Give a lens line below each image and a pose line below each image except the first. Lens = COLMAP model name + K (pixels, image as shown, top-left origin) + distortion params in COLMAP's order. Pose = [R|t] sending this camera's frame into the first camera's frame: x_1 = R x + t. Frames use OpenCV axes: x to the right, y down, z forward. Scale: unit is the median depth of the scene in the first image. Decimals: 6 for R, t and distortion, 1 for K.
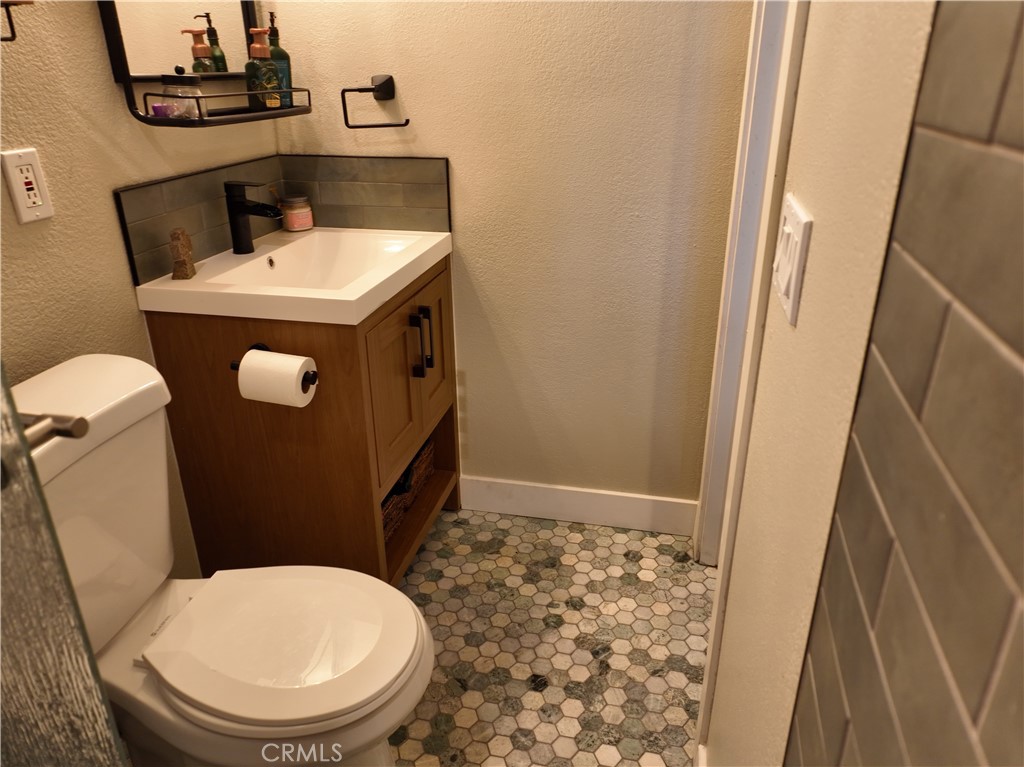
lens RADIAL K [[725.4, 0, 511.2], [0, 725.4, 380.4], [0, 0, 1]] dist [0.011133, 0.004645]
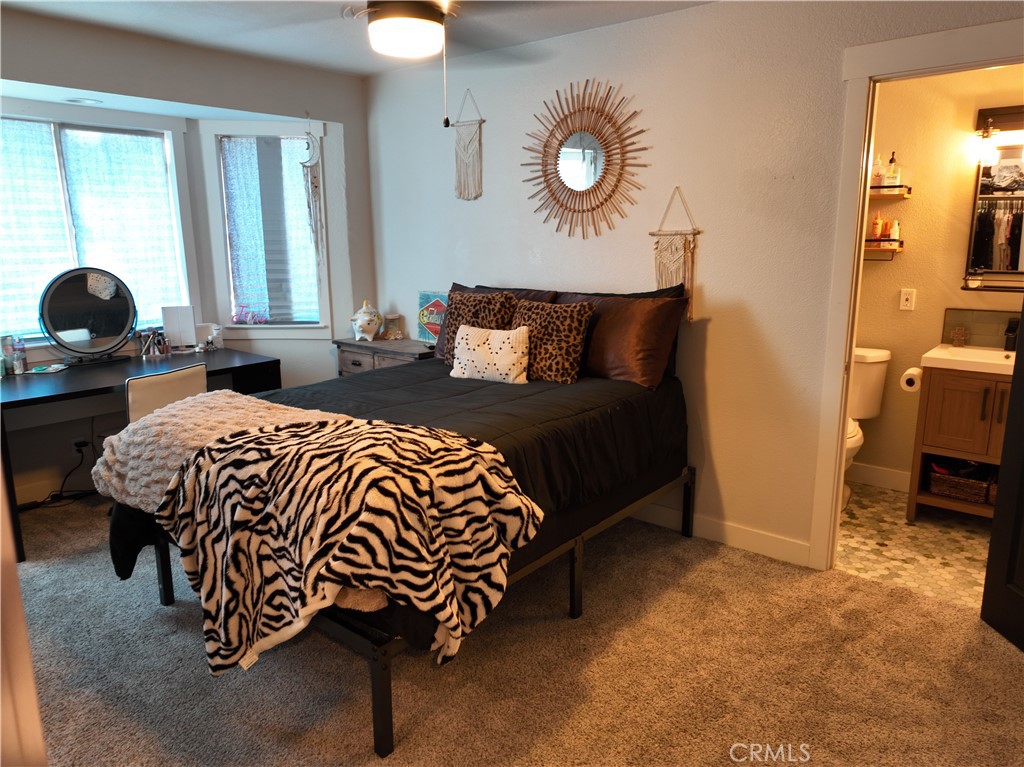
lens RADIAL K [[725.4, 0, 513.5], [0, 725.4, 384.2], [0, 0, 1]] dist [0.011133, 0.004645]
pose [[-0.445911, 0.197634, -0.872986, 3.015884], [-0.345992, 0.861447, 0.371750, -0.537459], [0.825502, 0.467813, -0.315749, 0.745171]]
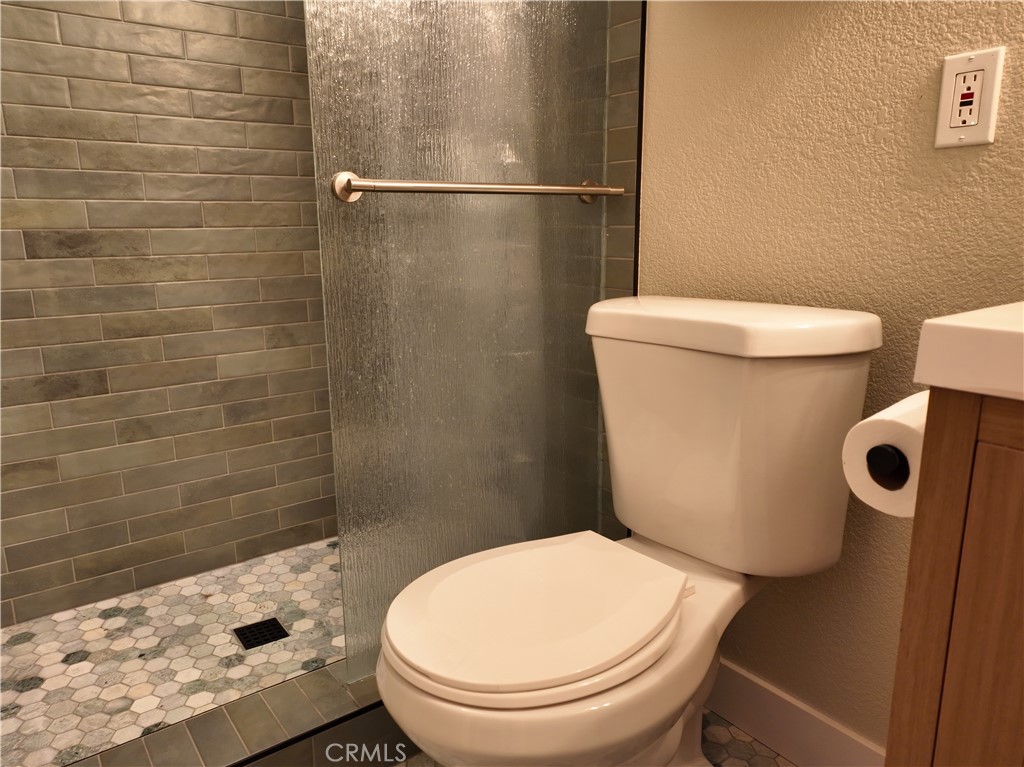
lens RADIAL K [[725.4, 0, 513.1], [0, 725.4, 385.7], [0, 0, 1]] dist [0.011133, 0.004645]
pose [[-0.643379, 0.184290, -0.743035, 0.277766], [-0.291286, 0.838656, 0.460226, -0.225772], [0.707966, 0.512535, -0.485893, 1.180276]]
